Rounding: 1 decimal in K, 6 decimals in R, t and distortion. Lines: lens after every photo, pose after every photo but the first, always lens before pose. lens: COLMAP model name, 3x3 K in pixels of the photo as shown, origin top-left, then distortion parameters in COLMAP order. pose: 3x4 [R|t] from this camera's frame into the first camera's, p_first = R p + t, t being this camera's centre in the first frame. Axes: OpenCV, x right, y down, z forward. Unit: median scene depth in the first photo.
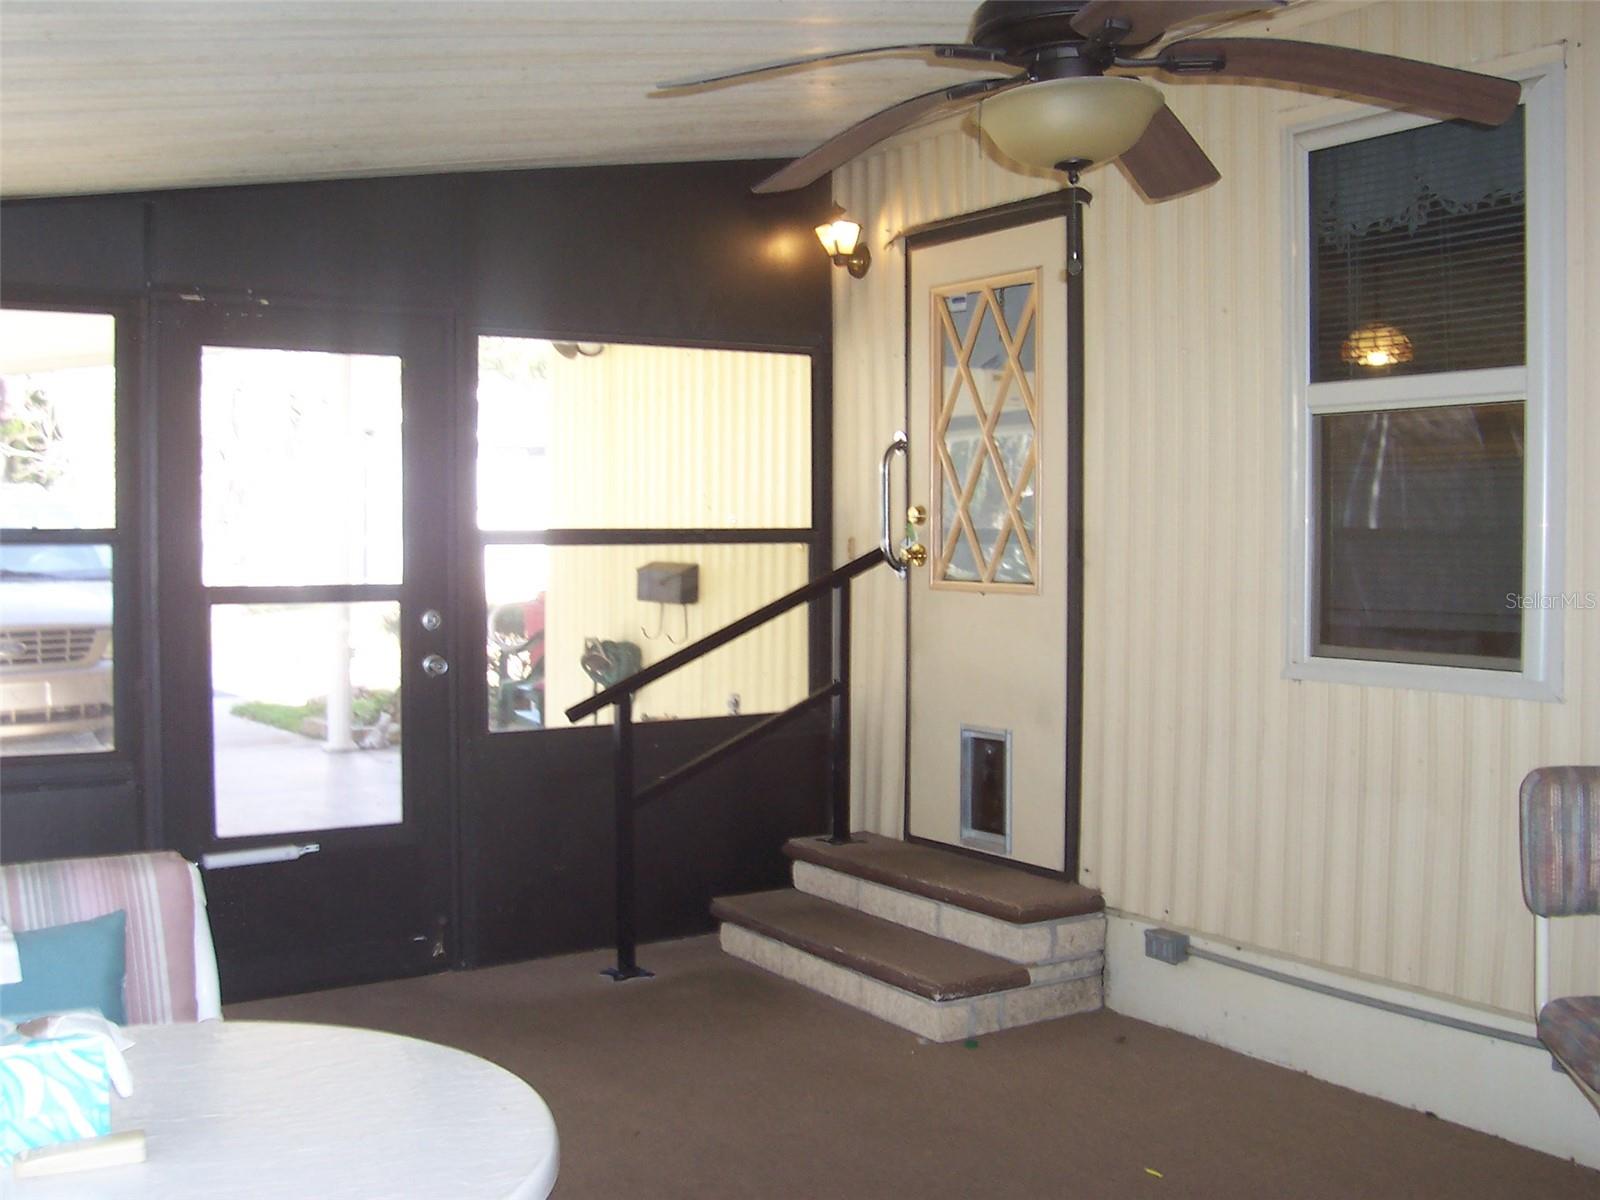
lens RADIAL K [[1725.6, 0, 801.1], [0, 1725.6, 594.1], [0, 0, 1]] dist [-0.138526, 0.000000]
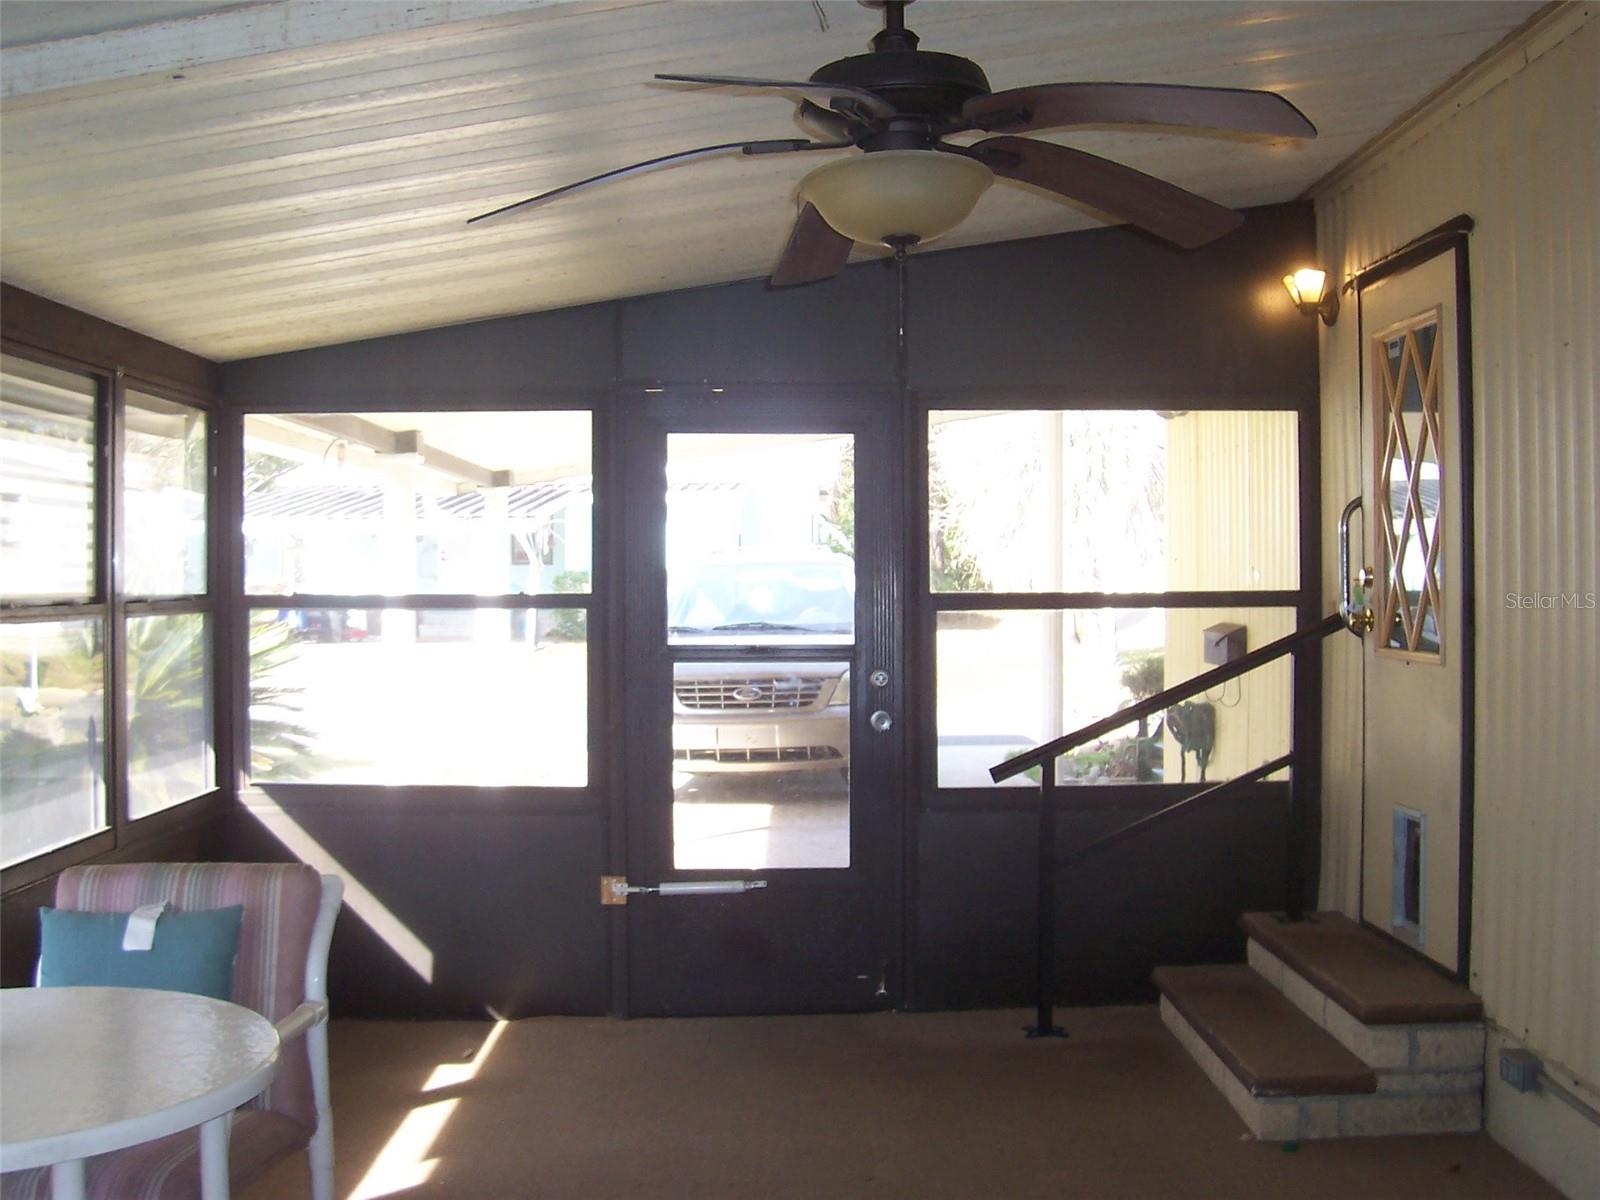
lens RADIAL K [[1725.6, 0, 806.4], [0, 1725.6, 597.8], [0, 0, 1]] dist [-0.138526, 0.000000]
pose [[0.853026, 0.000236, -0.521868, 0.306625], [-0.014763, 0.999611, -0.023678, -0.009238], [0.521659, 0.027903, 0.852698, 0.061760]]
